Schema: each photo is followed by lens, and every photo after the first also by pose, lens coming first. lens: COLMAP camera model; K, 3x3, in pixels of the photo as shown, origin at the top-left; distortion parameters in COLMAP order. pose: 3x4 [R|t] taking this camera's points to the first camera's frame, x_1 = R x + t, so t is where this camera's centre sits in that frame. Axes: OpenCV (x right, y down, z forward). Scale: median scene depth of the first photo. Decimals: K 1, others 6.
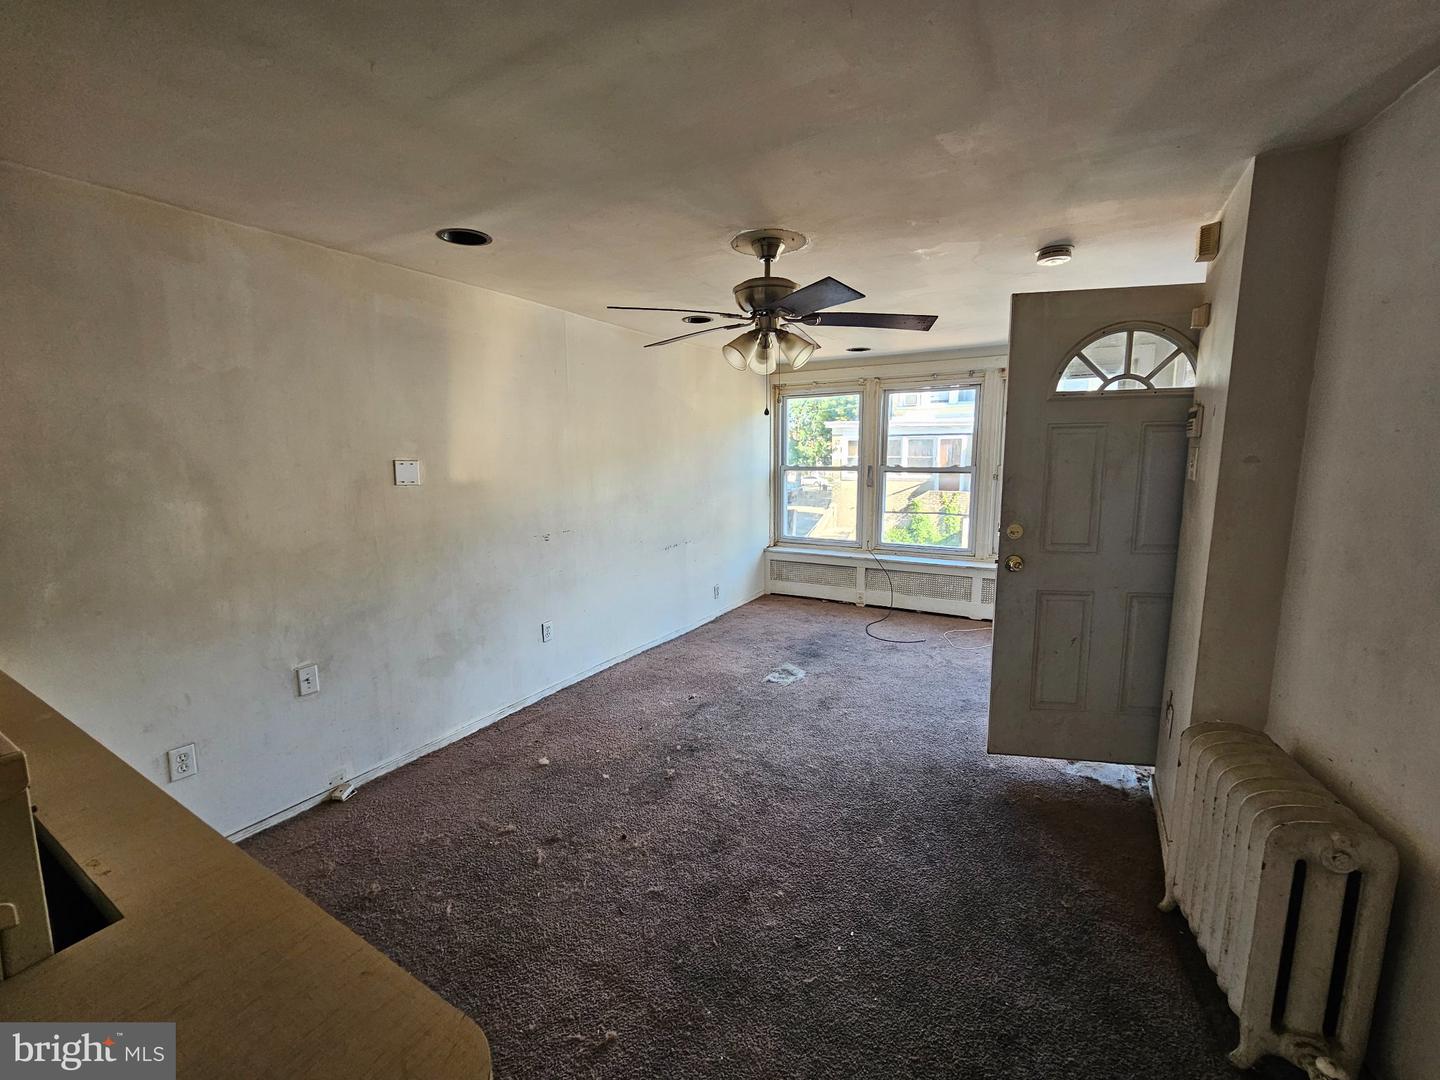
lens RADIAL K [[583.1, 0, 720.4], [0, 583.1, 544.9], [0, 0, 1]] dist [0.001361, 0.000578]
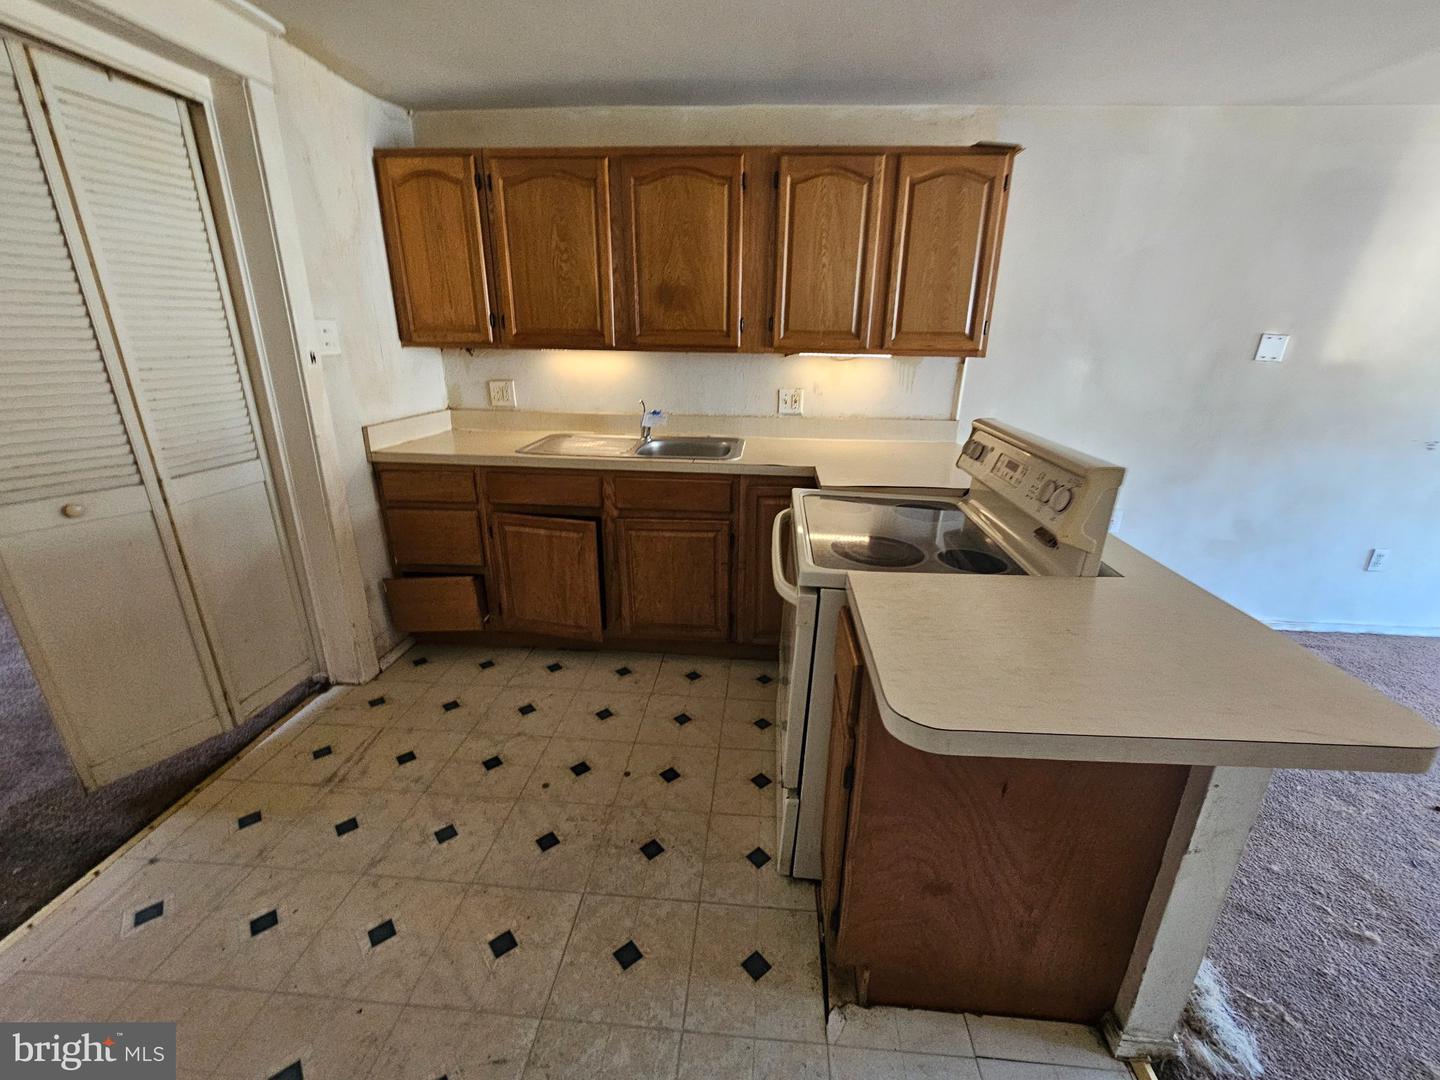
lens RADIAL K [[583.1, 0, 720.4], [0, 583.1, 544.9], [0, 0, 1]] dist [0.001361, 0.000578]
pose [[0.439084, 0.302518, -0.845984, -0.021211], [-0.150647, 0.953067, 0.262621, 0.070648], [0.885726, 0.012132, 0.464049, -0.251978]]
